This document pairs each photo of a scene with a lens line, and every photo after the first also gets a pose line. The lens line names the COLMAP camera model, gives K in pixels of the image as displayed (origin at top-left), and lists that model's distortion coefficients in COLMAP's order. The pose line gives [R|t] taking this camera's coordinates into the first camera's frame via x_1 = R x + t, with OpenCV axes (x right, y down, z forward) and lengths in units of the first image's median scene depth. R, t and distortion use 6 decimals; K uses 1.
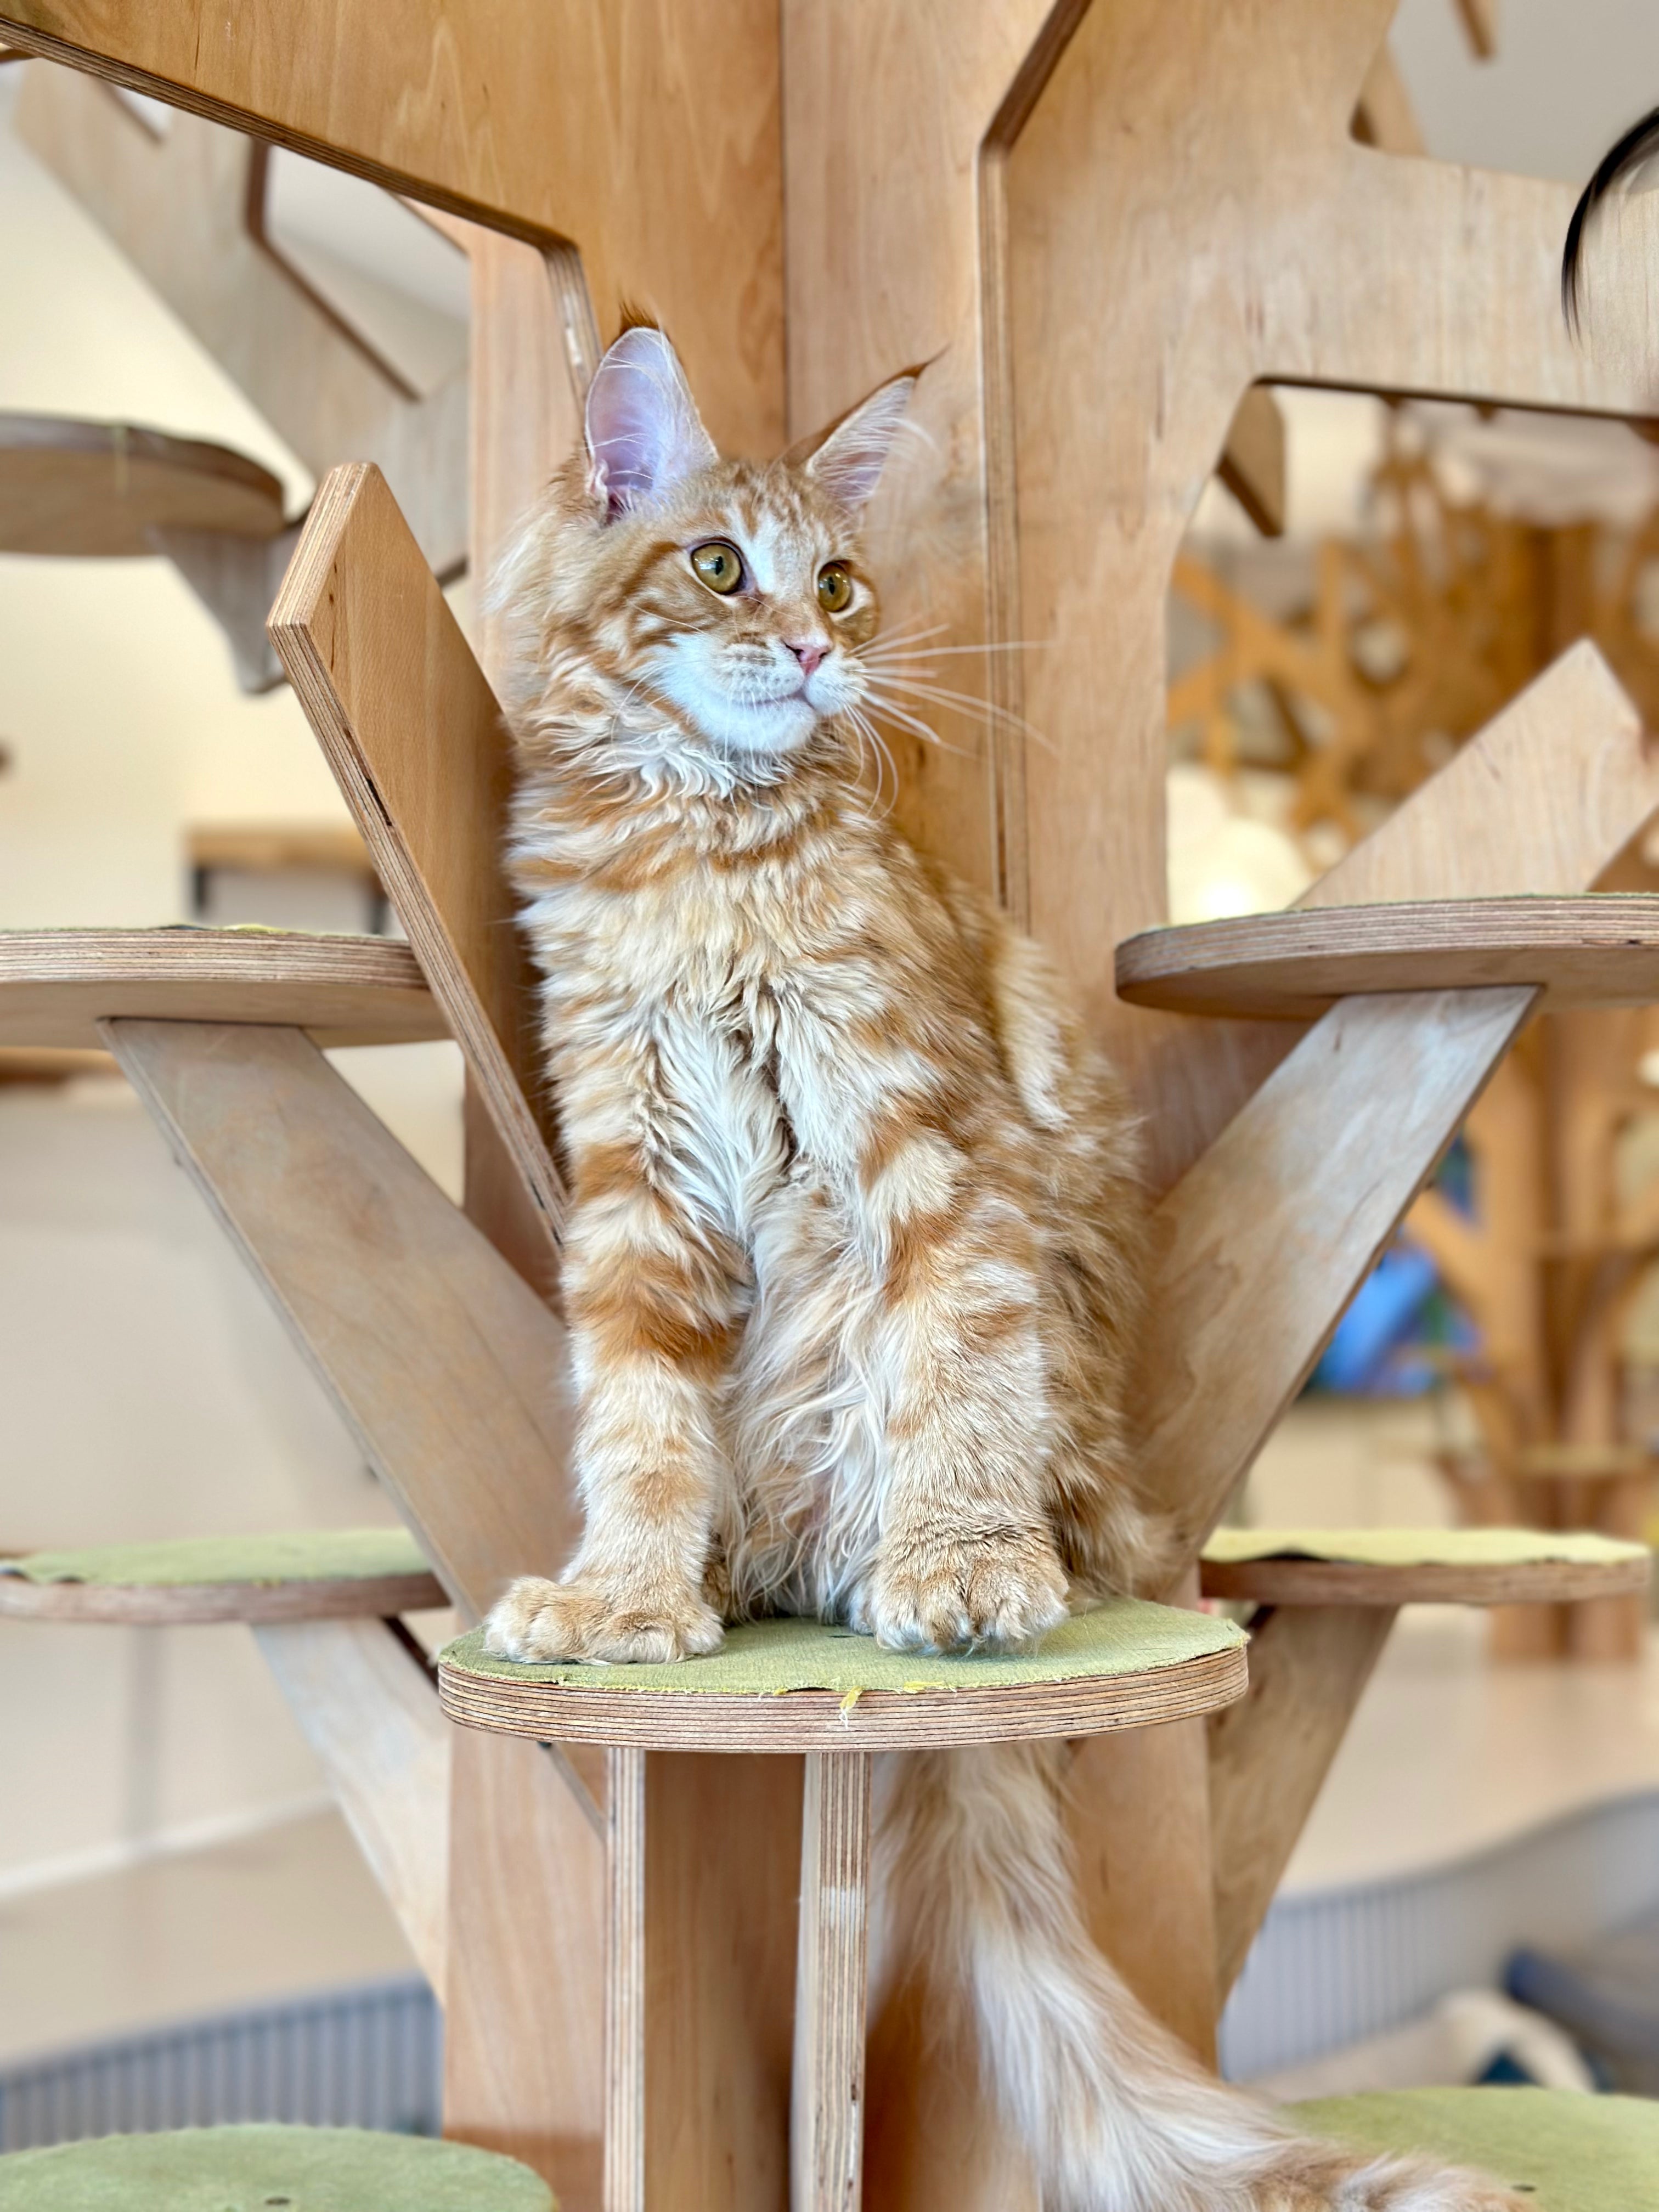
lens RADIAL K [[3130.2, 0, 830.9], [0, 3130.2, 1120.2], [0, 0, 1]] dist [0.189629, -0.442922]
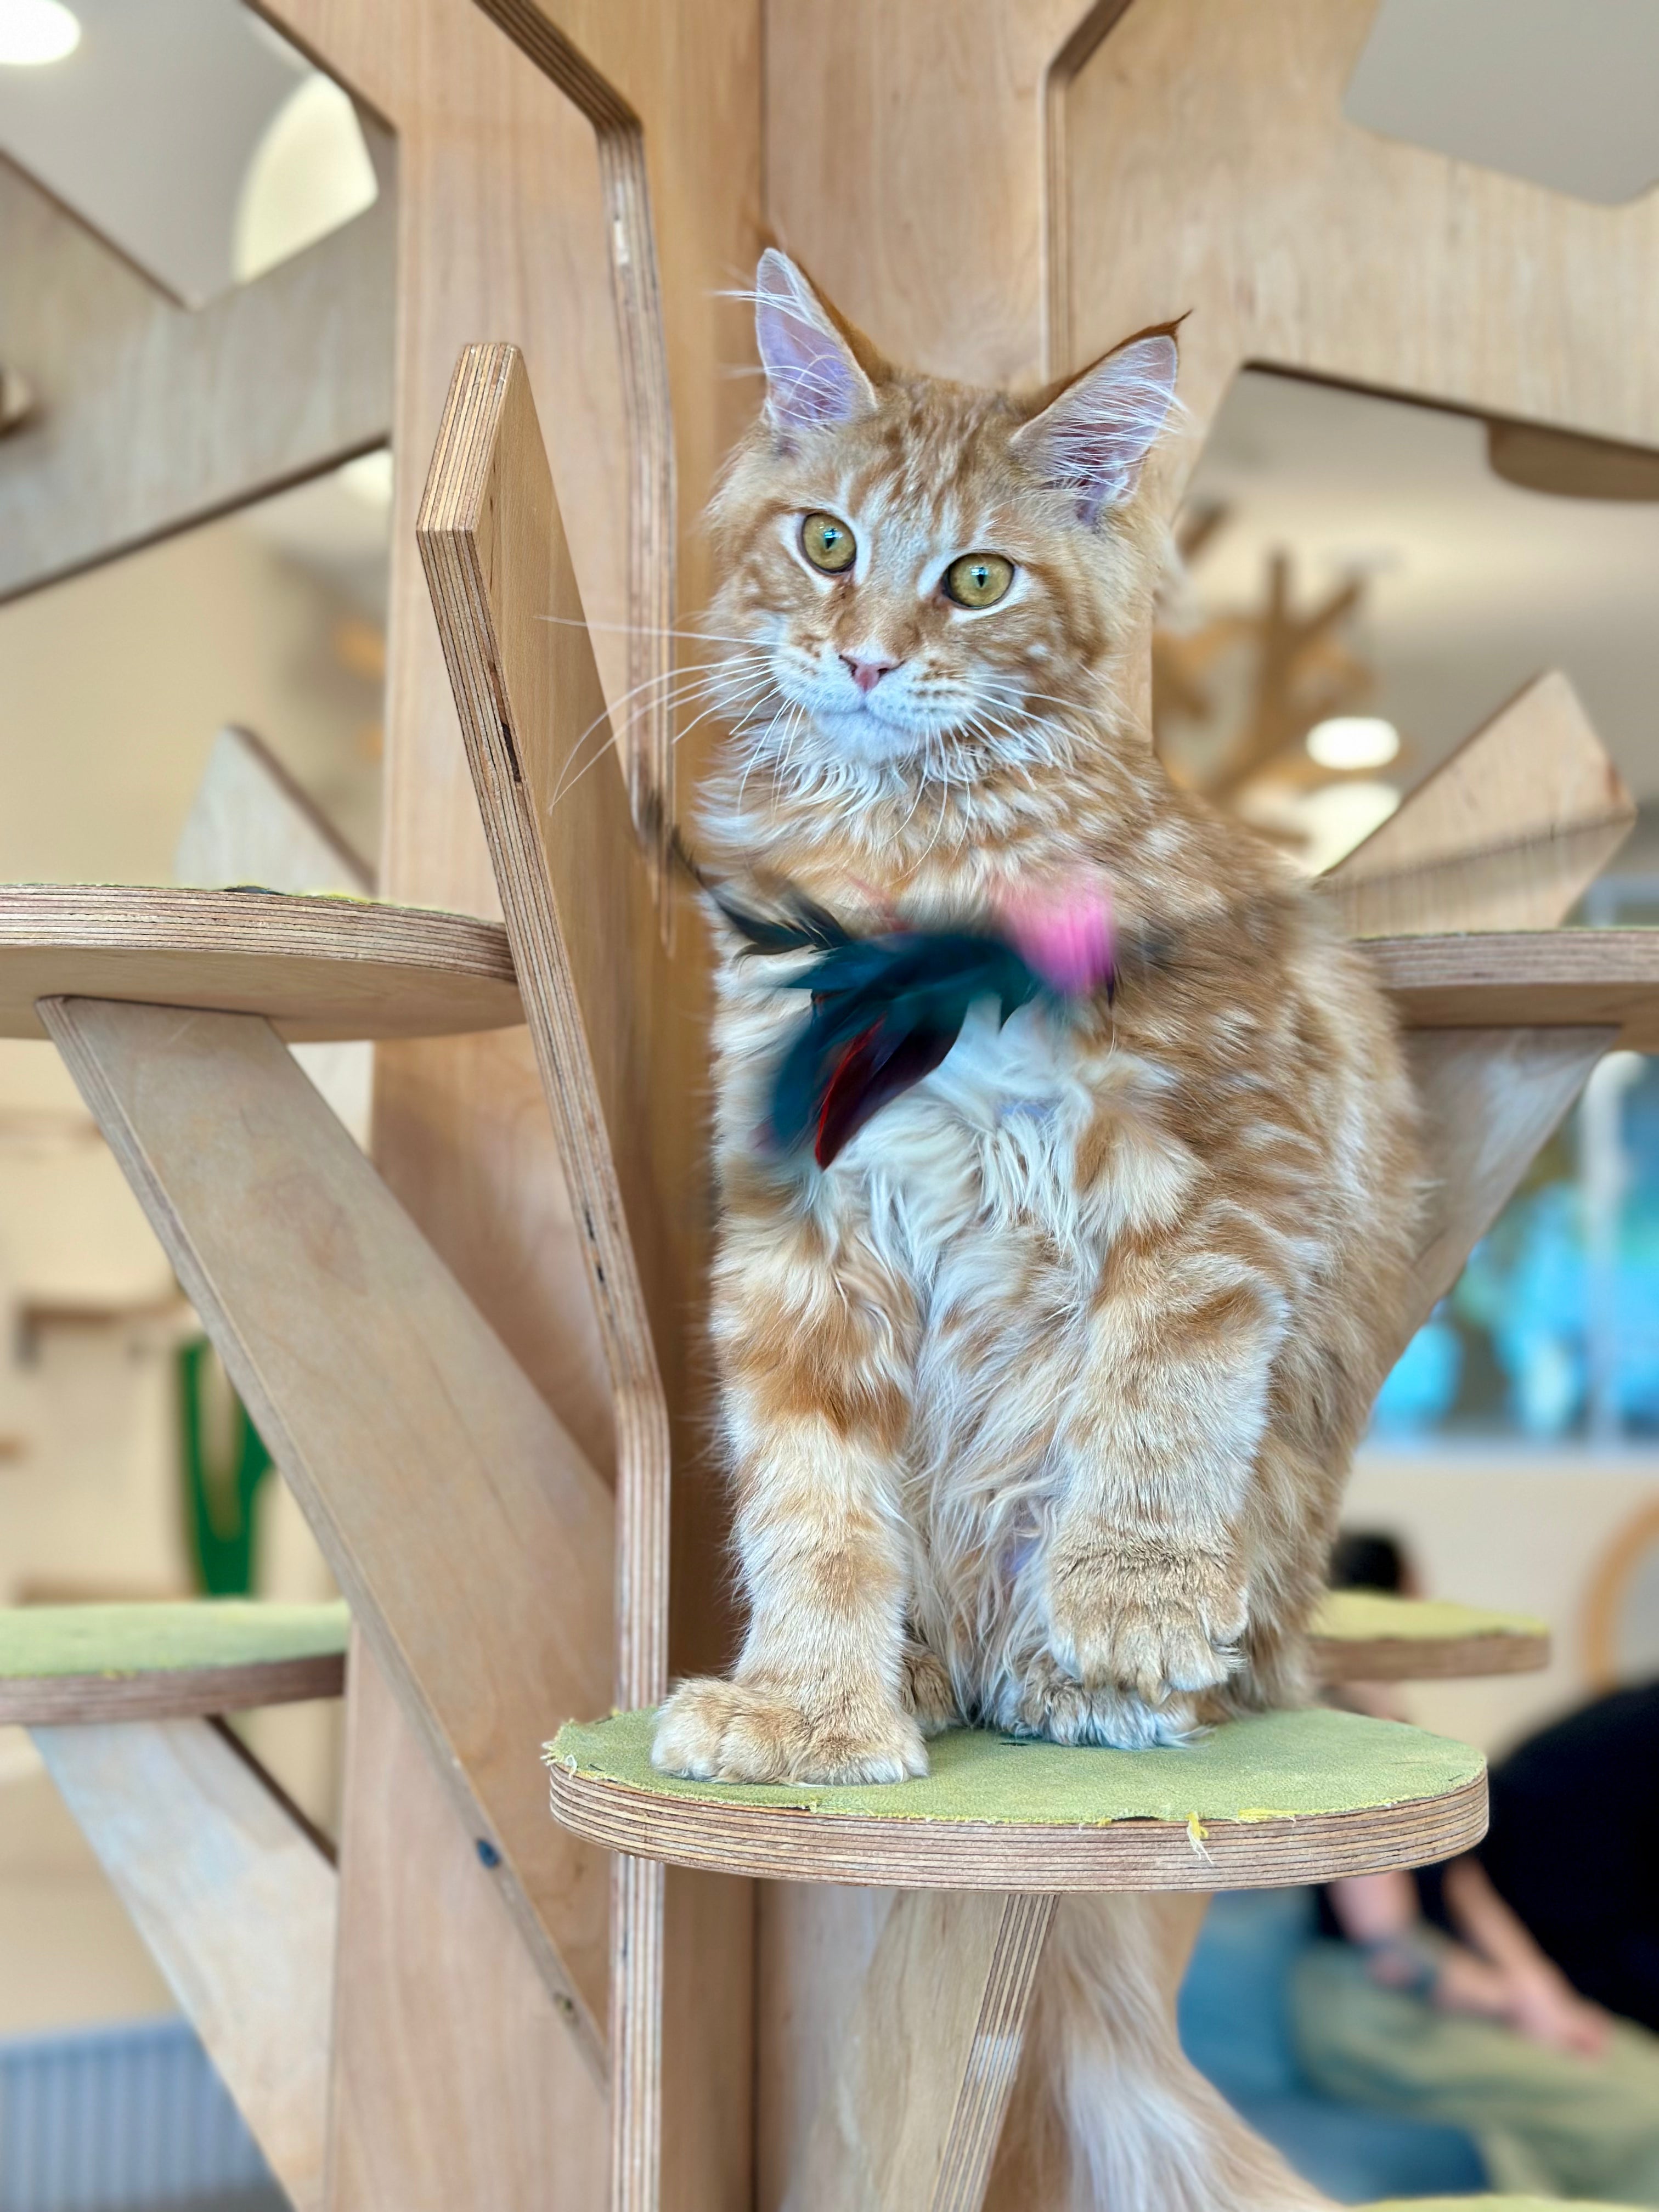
lens RADIAL K [[3134.2, 0, 847.4], [0, 3134.2, 1123.0], [0, 0, 1]] dist [0.191672, -0.445792]
pose [[0.967719, 0.032689, 0.249901, -0.231776], [-0.030665, 0.999458, -0.011990, 0.004153], [-0.250158, 0.003940, 0.968197, 0.147348]]
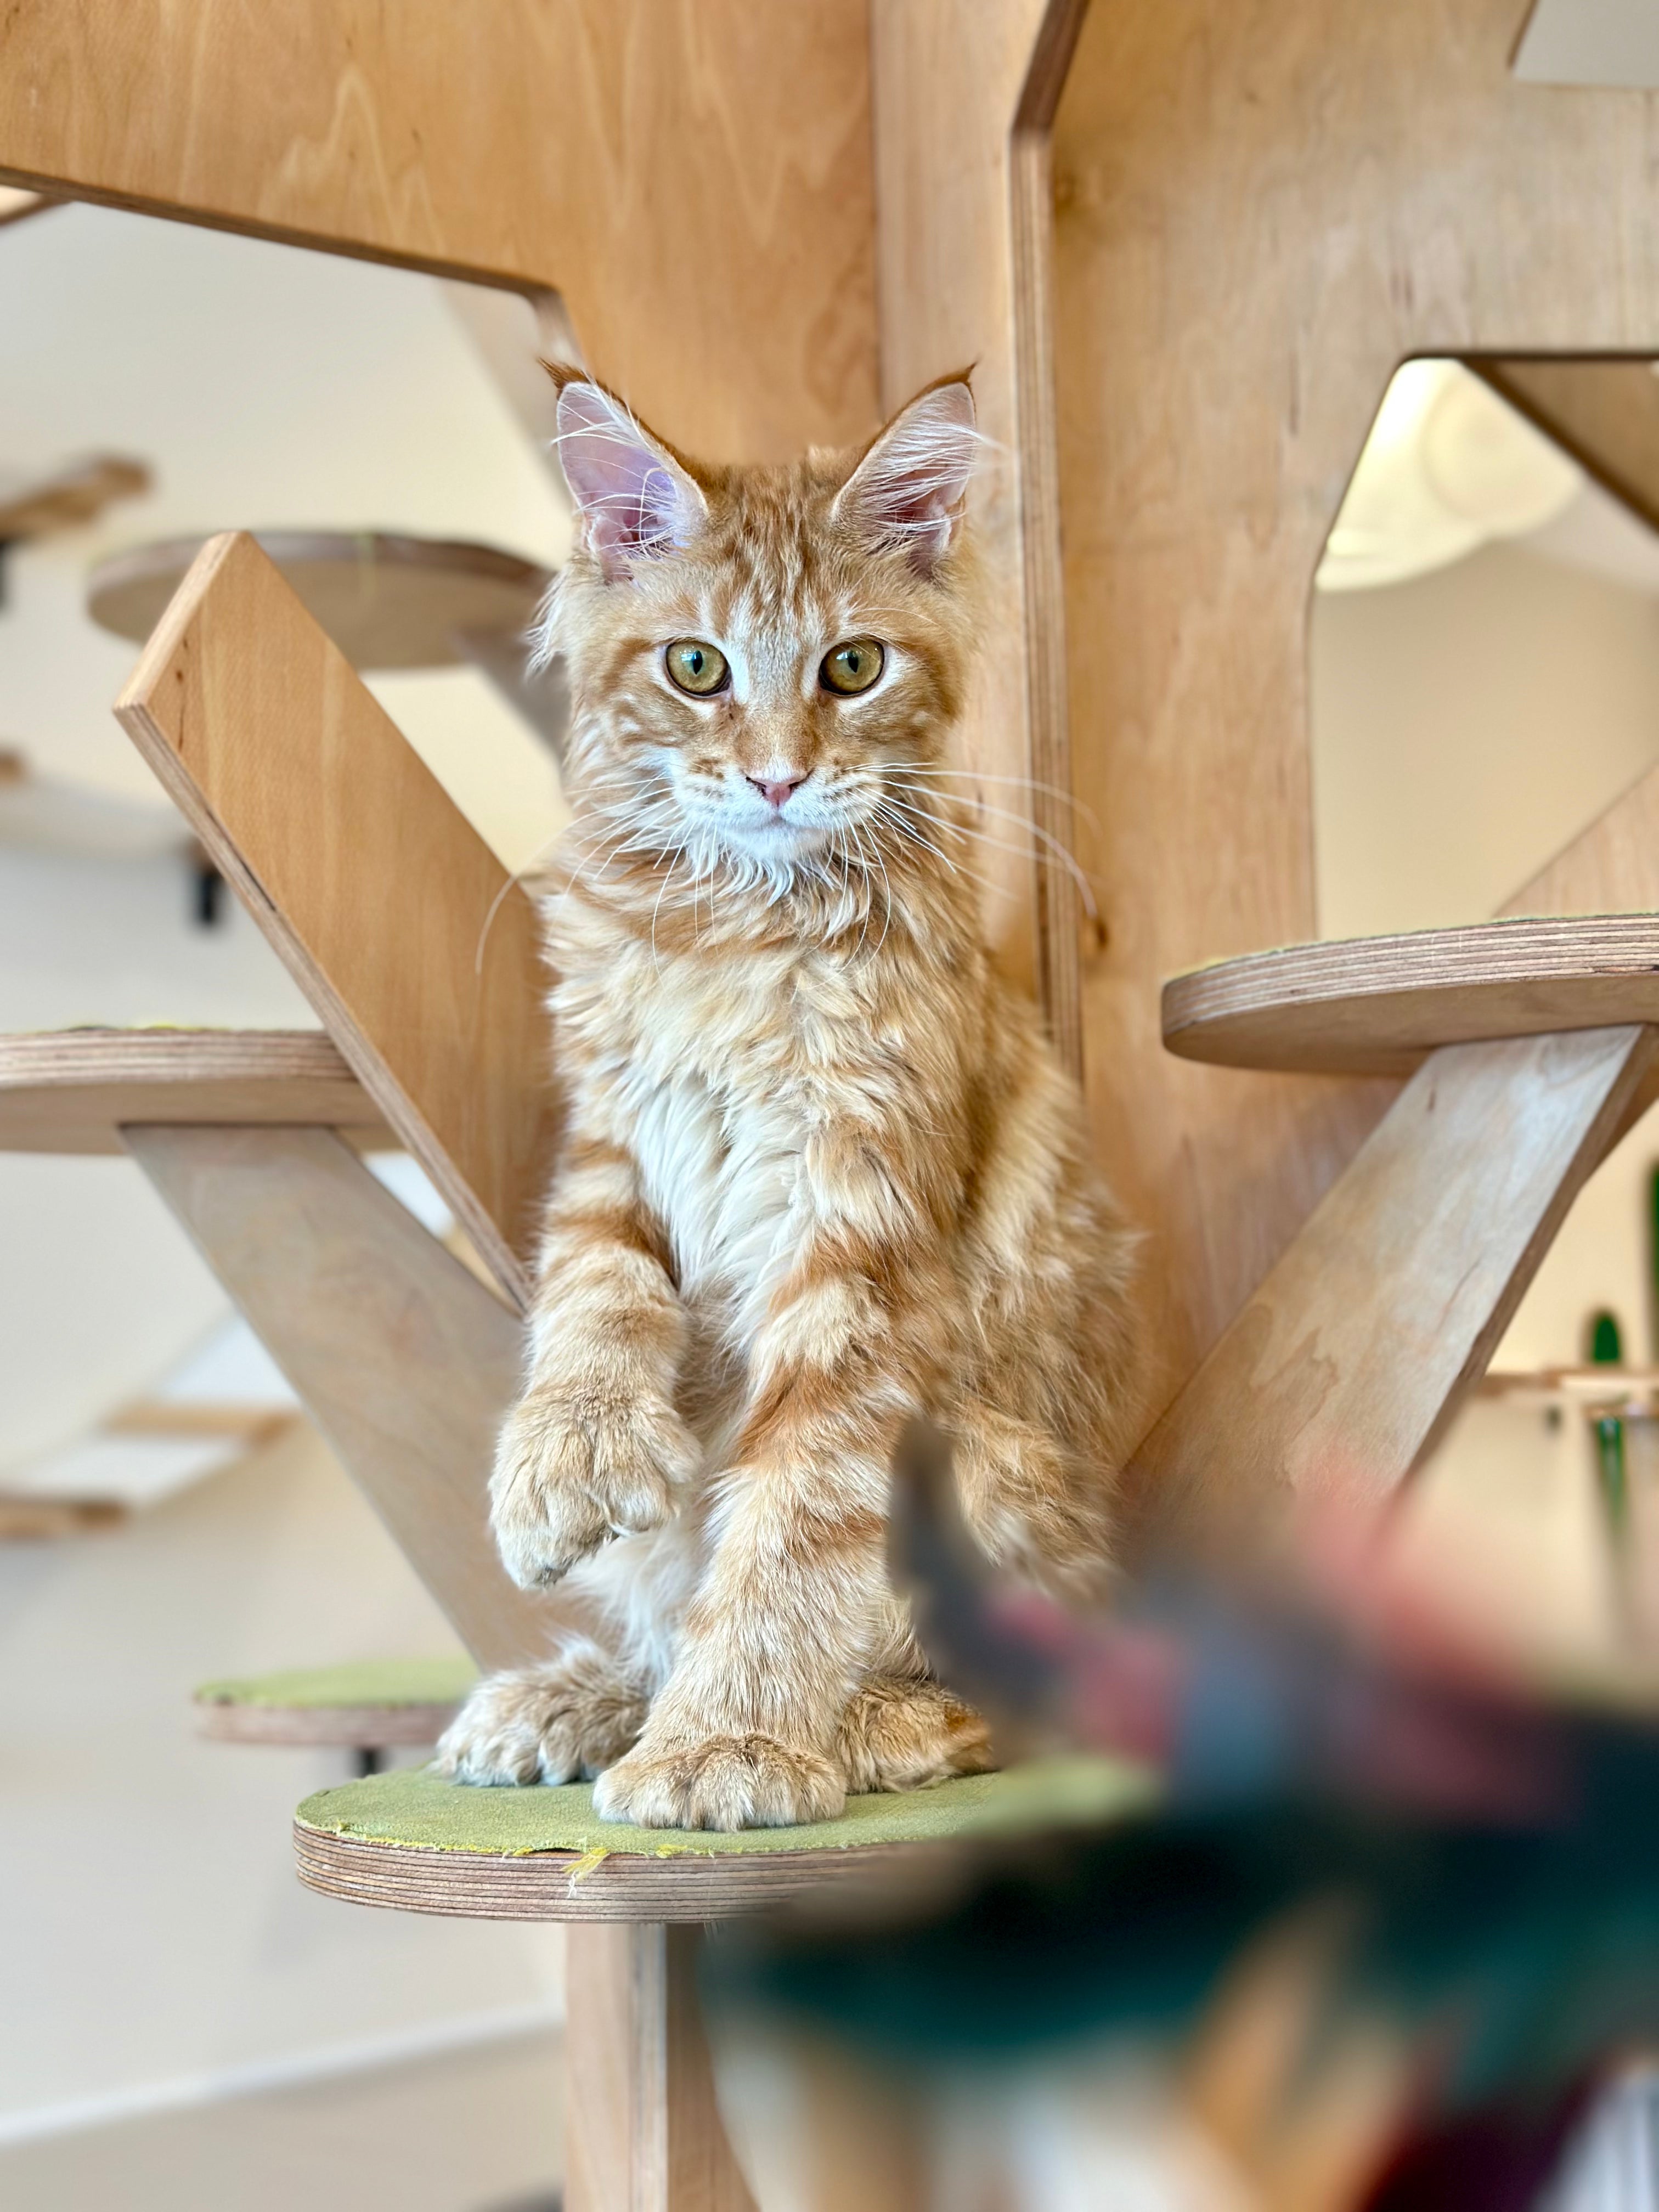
lens RADIAL K [[3130.2, 0, 830.9], [0, 3130.2, 1120.2], [0, 0, 1]] dist [0.189629, -0.442922]
pose [[0.960053, -0.037005, -0.277362, 0.248397], [0.028442, 0.998988, -0.034834, 0.006299], [0.278371, 0.025554, 0.960134, 0.123269]]
